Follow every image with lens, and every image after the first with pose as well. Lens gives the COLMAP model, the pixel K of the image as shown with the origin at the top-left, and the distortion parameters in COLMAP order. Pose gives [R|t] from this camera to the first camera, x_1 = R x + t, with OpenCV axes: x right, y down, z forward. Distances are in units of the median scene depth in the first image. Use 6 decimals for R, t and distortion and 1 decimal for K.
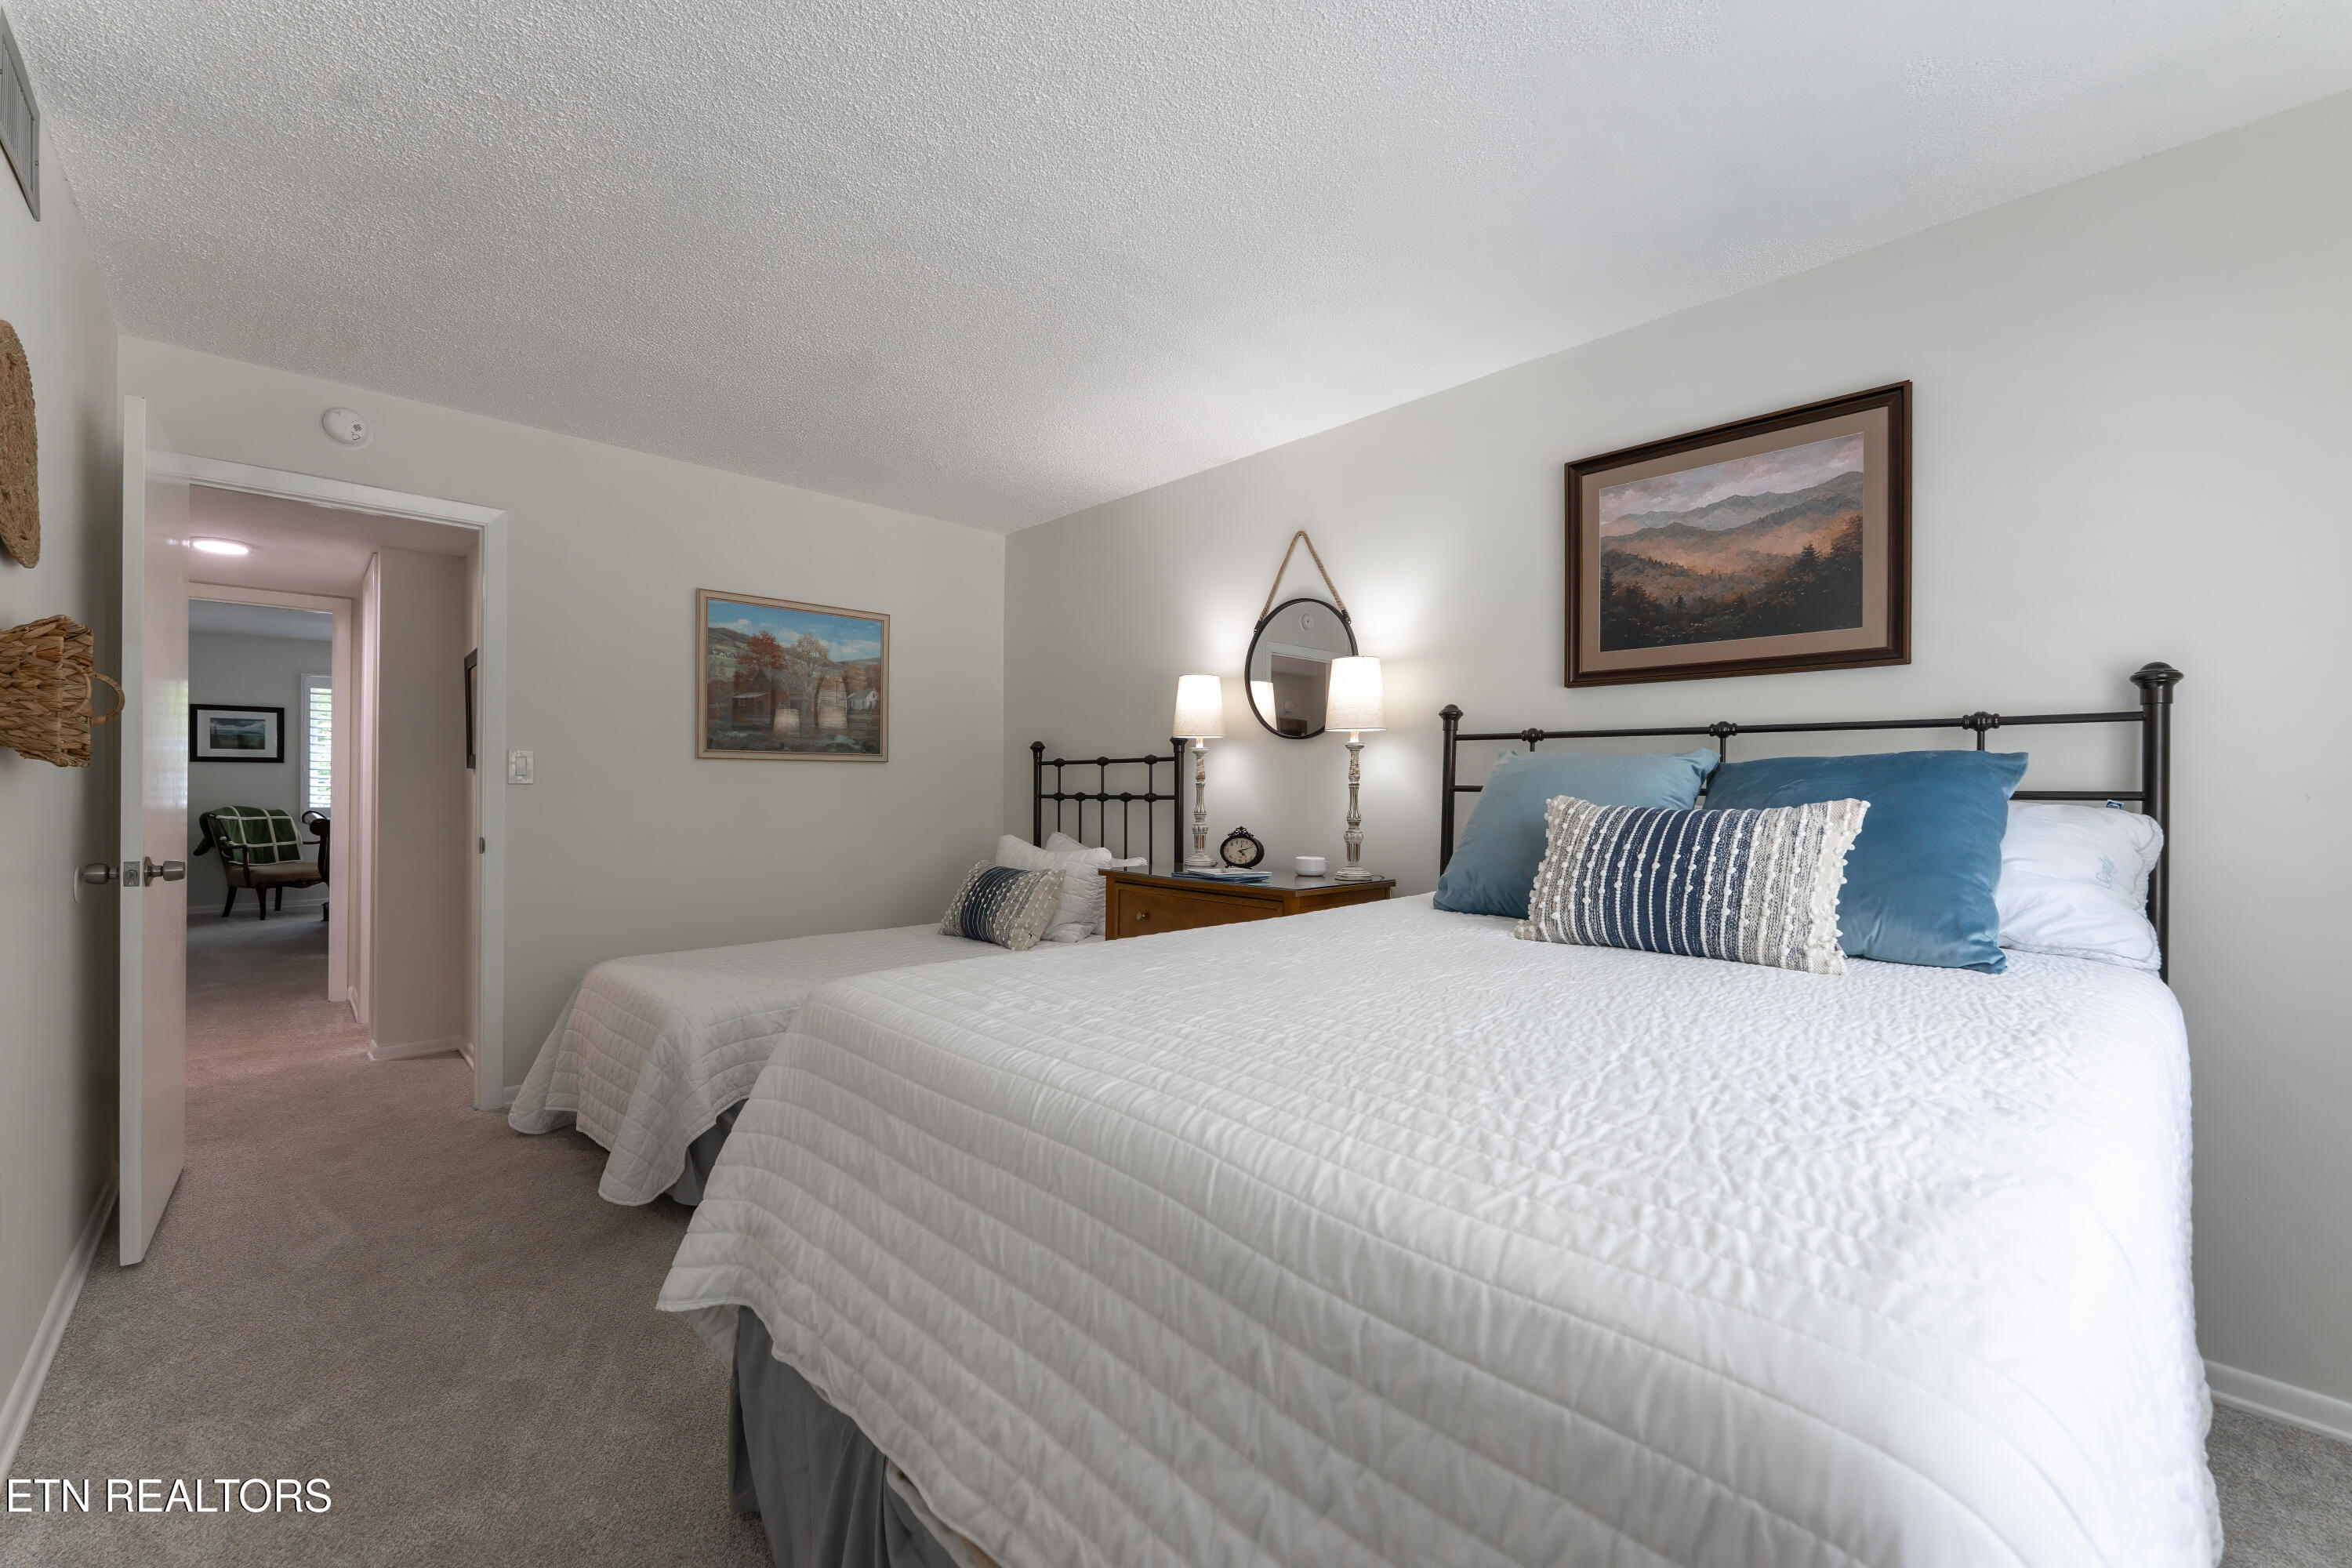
lens RADIAL K [[947.2, 0, 1176.0], [0, 947.2, 784.0], [0, 0, 1]] dist [-0.001566, -0.000228]
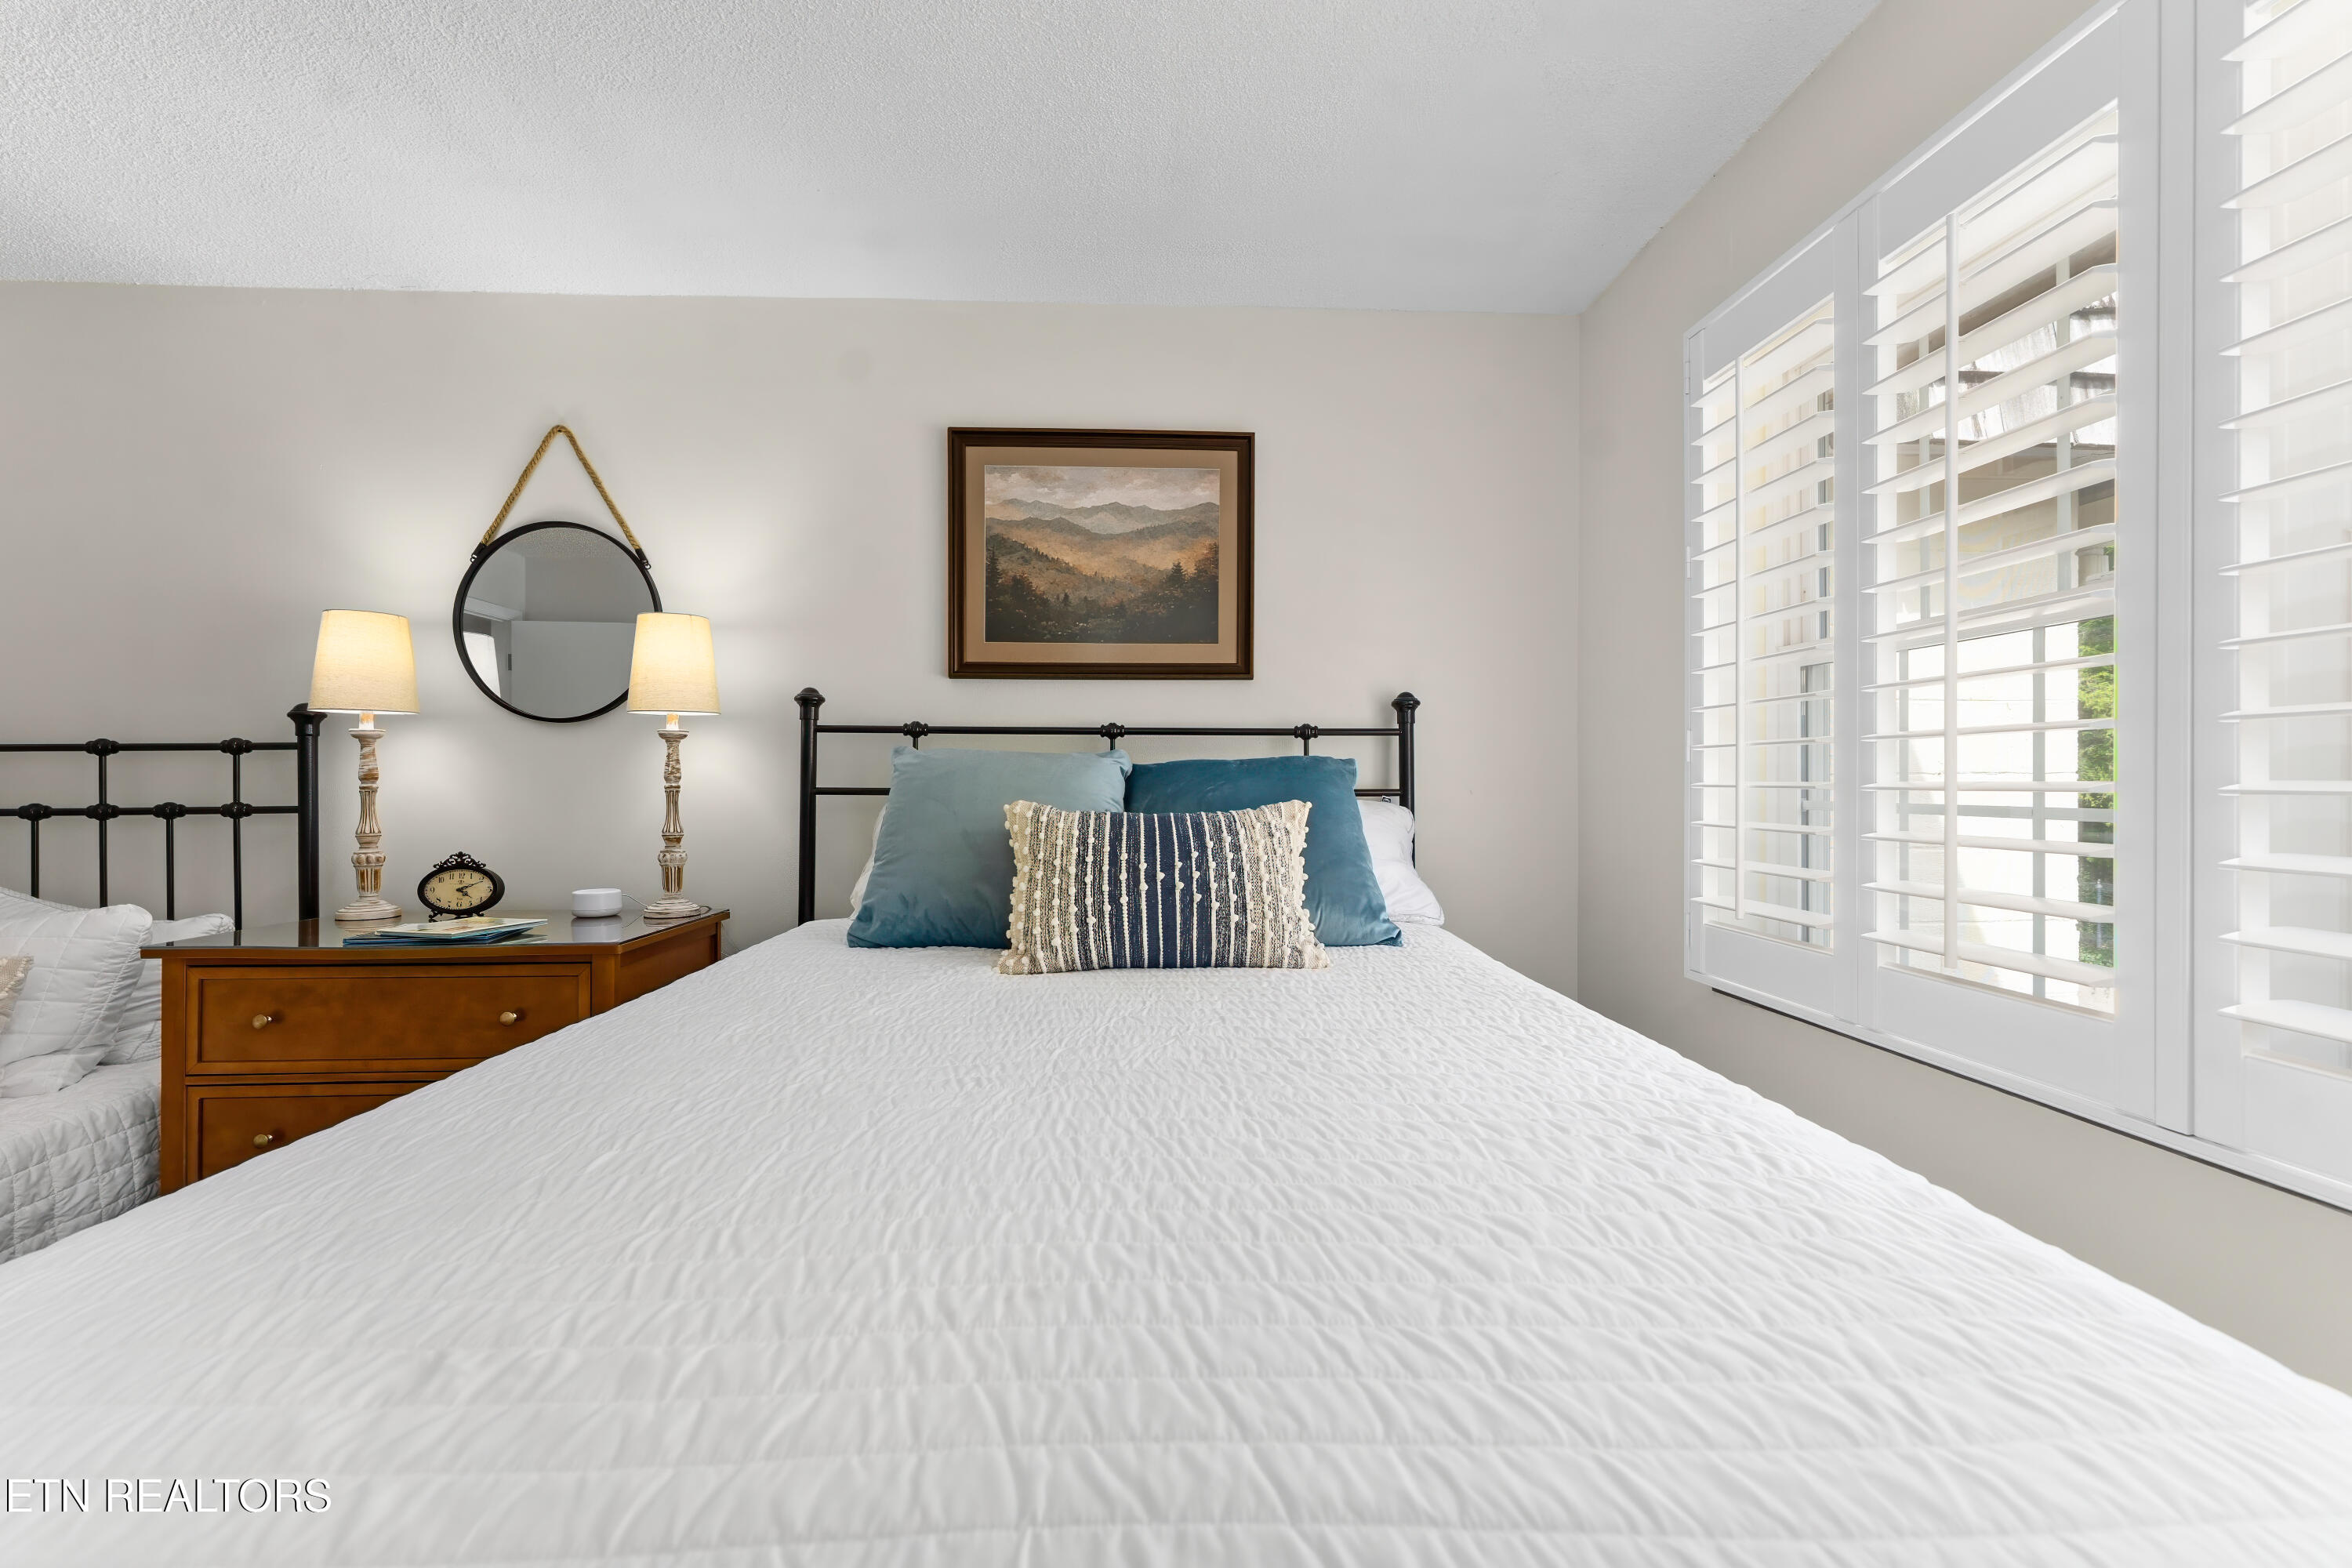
lens RADIAL K [[940.4, 0, 1168.1], [0, 940.4, 780.0], [0, 0, 1]] dist [-0.000276, -0.000268]
pose [[0.659026, -0.005309, 0.752102, -0.135943], [0.003259, 0.999986, 0.004203, -0.008605], [-0.752113, -0.000319, 0.659034, 0.282781]]
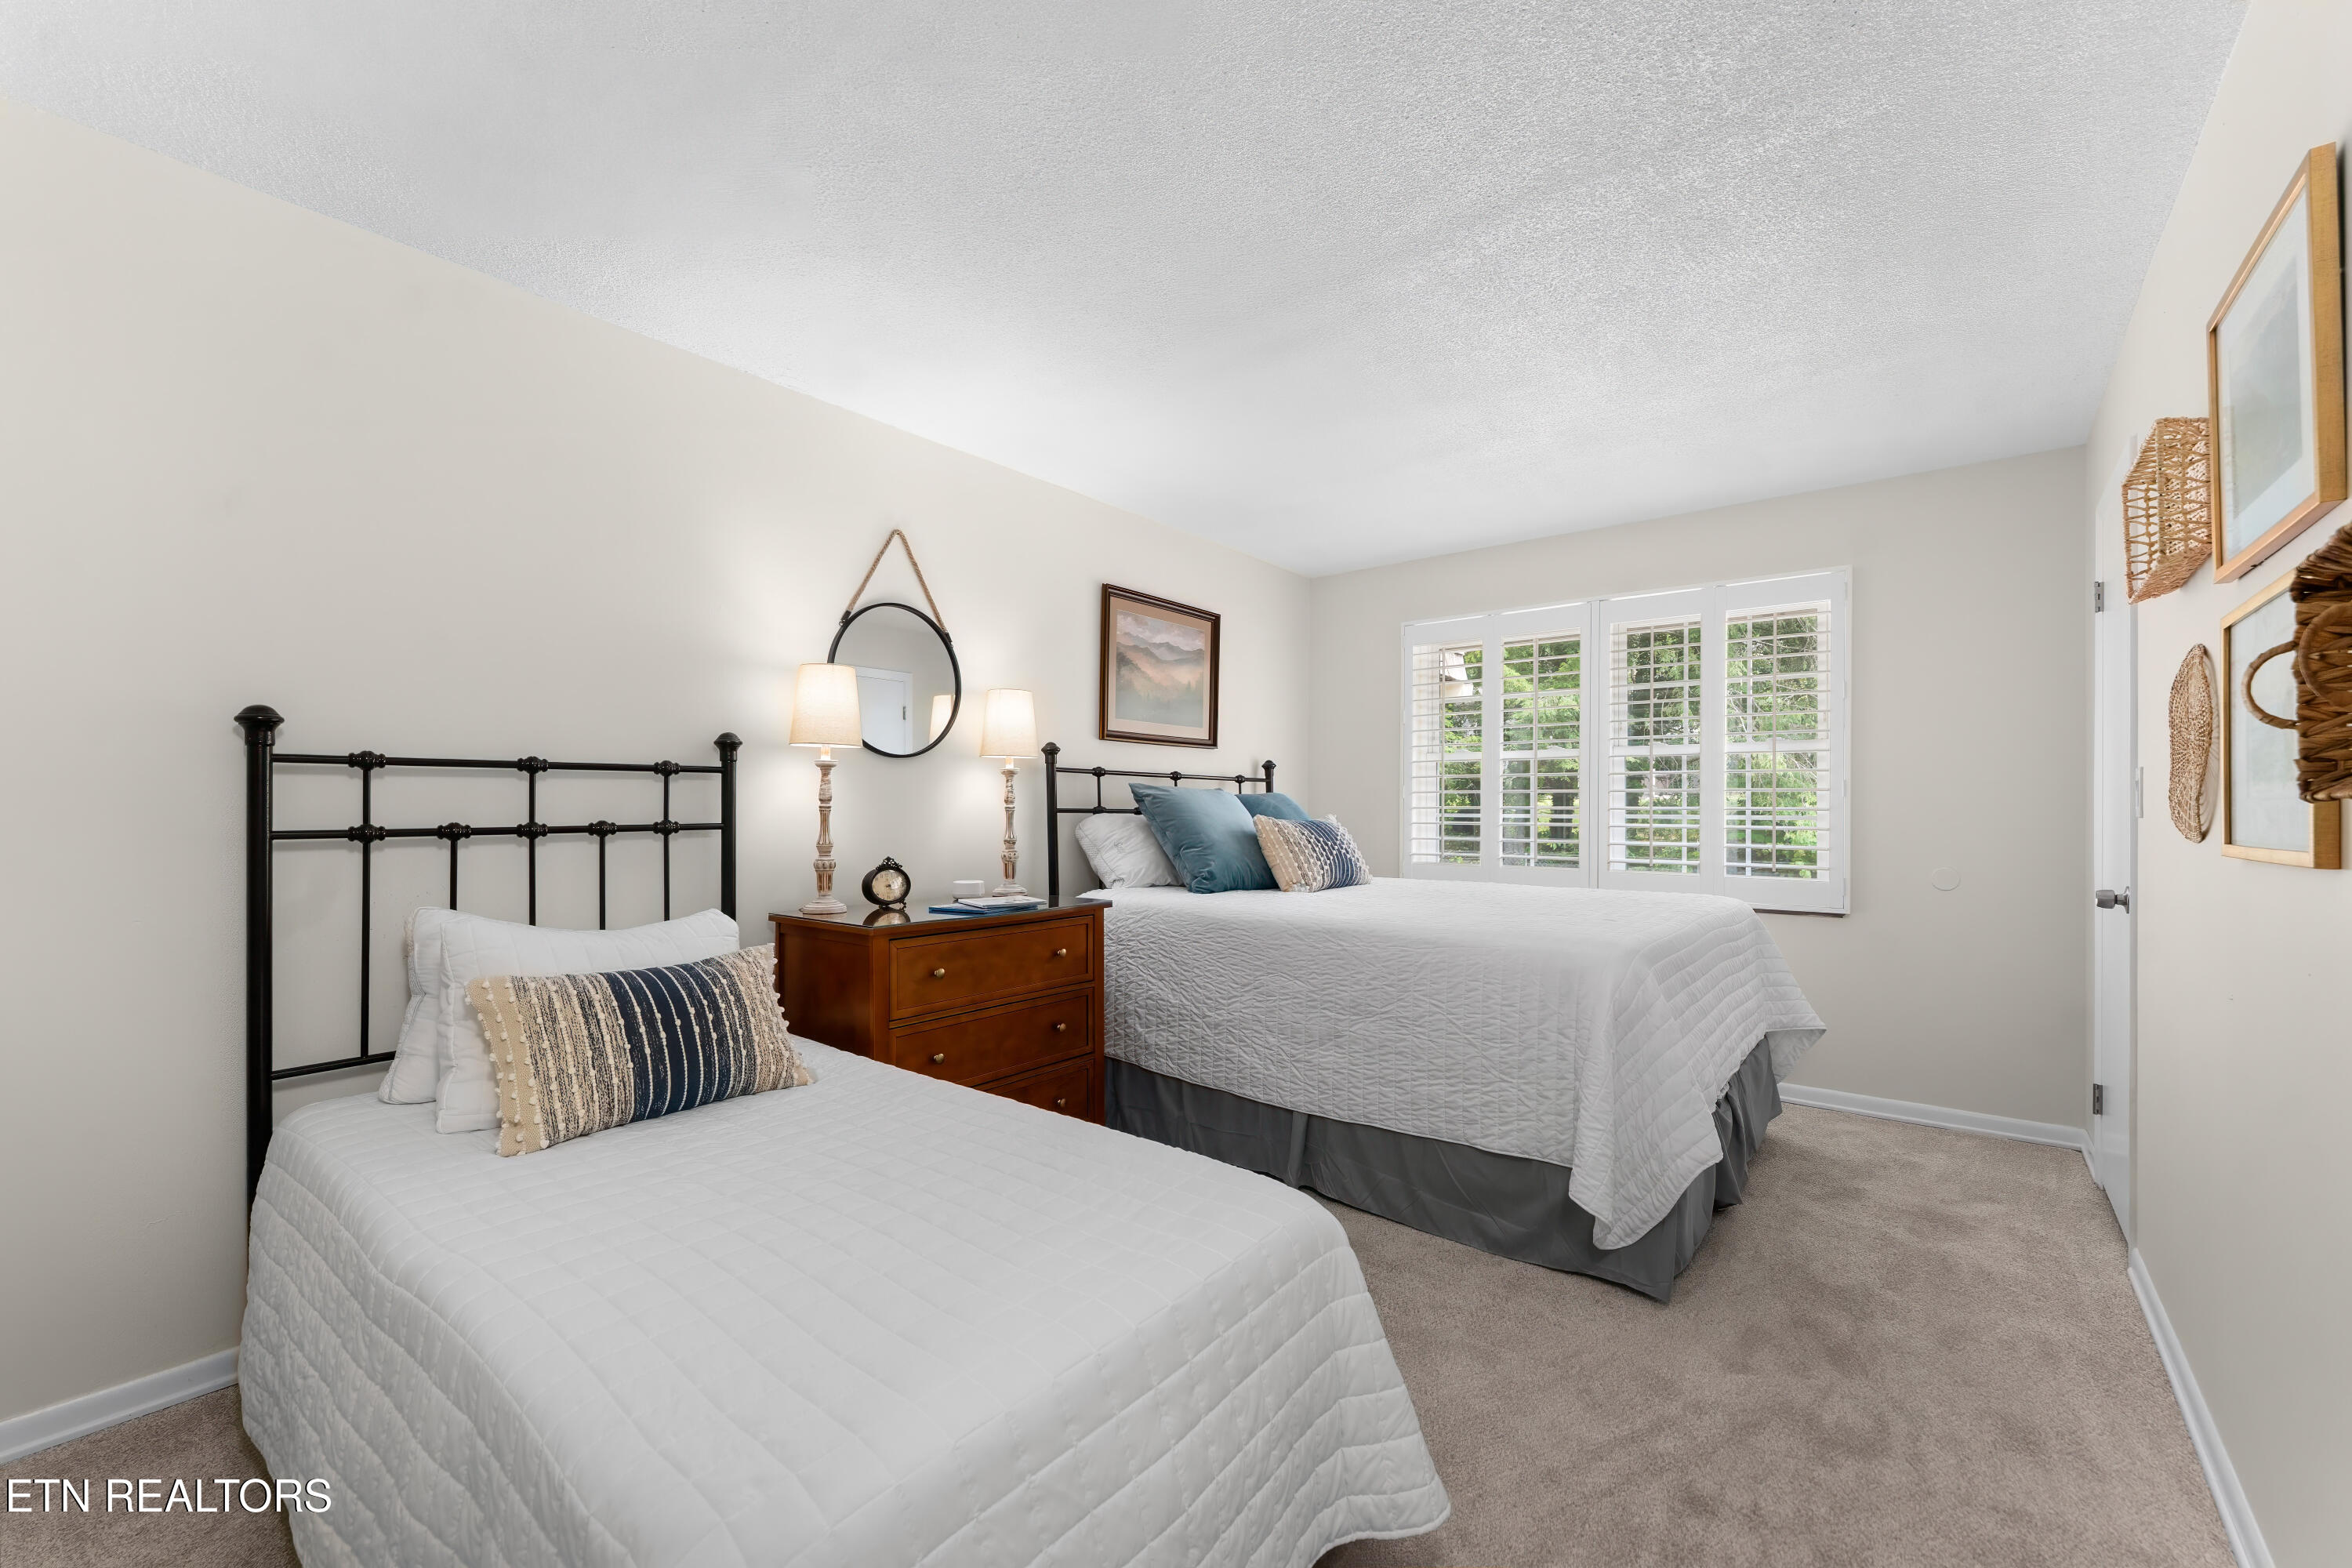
lens RADIAL K [[948.2, 0, 1172.1], [0, 948.2, 797.6], [0, 0, 1]] dist [-0.000876, -0.000189]
pose [[-0.125385, 0.003338, 0.992102, -1.133318], [-0.006455, 0.999970, -0.004180, -0.009486], [-0.992087, -0.006928, -0.125360, 1.189616]]
